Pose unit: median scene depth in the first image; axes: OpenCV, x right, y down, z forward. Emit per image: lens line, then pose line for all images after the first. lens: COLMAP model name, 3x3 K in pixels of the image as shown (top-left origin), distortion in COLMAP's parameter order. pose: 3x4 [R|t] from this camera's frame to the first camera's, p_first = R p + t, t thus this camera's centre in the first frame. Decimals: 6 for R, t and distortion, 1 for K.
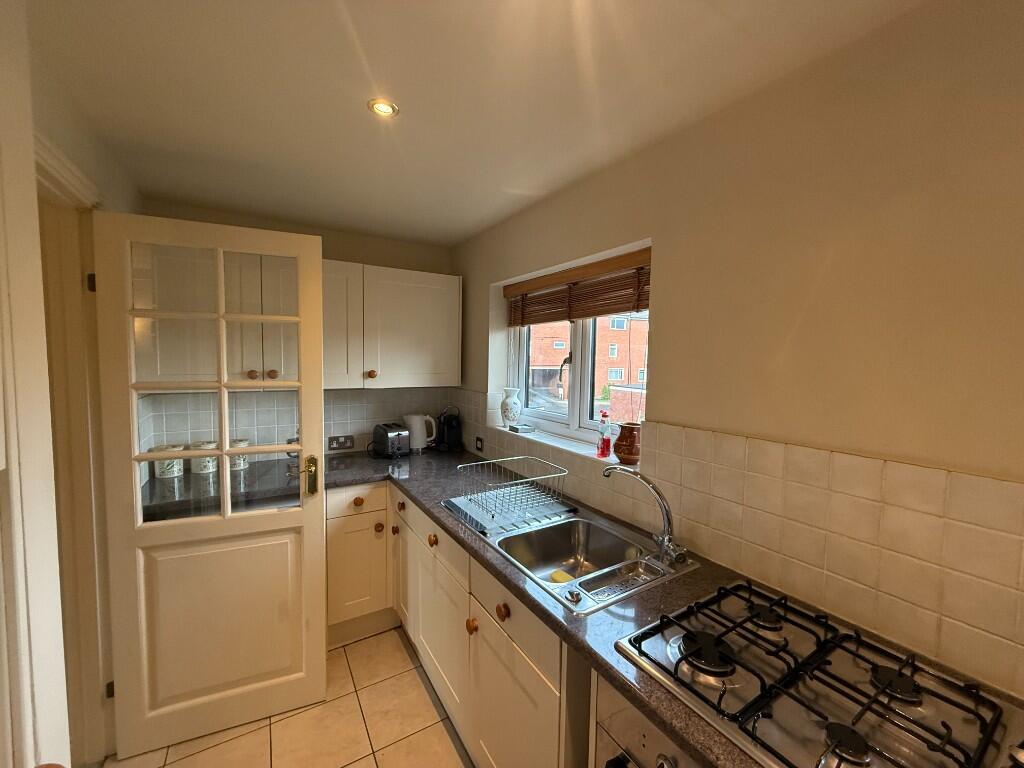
lens RADIAL K [[405.3, 0, 509.7], [0, 405.3, 382.7], [0, 0, 1]] dist [-0.001003, 0.000545]
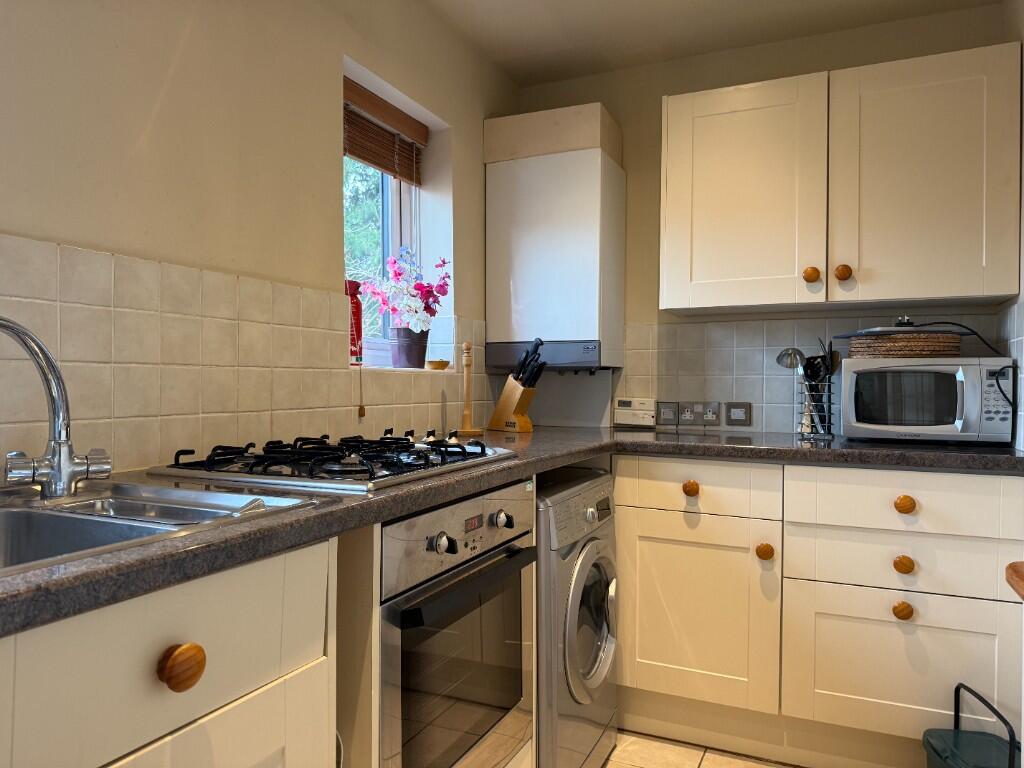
lens RADIAL K [[720.9, 0, 509.0], [0, 720.9, 396.3], [0, 0, 1]] dist [0.081213, -0.120802]
pose [[-0.557974, -0.028772, 0.829360, -0.821893], [0.037050, 0.997539, 0.059532, 0.360420], [-0.829031, 0.063945, -0.555535, 1.305911]]
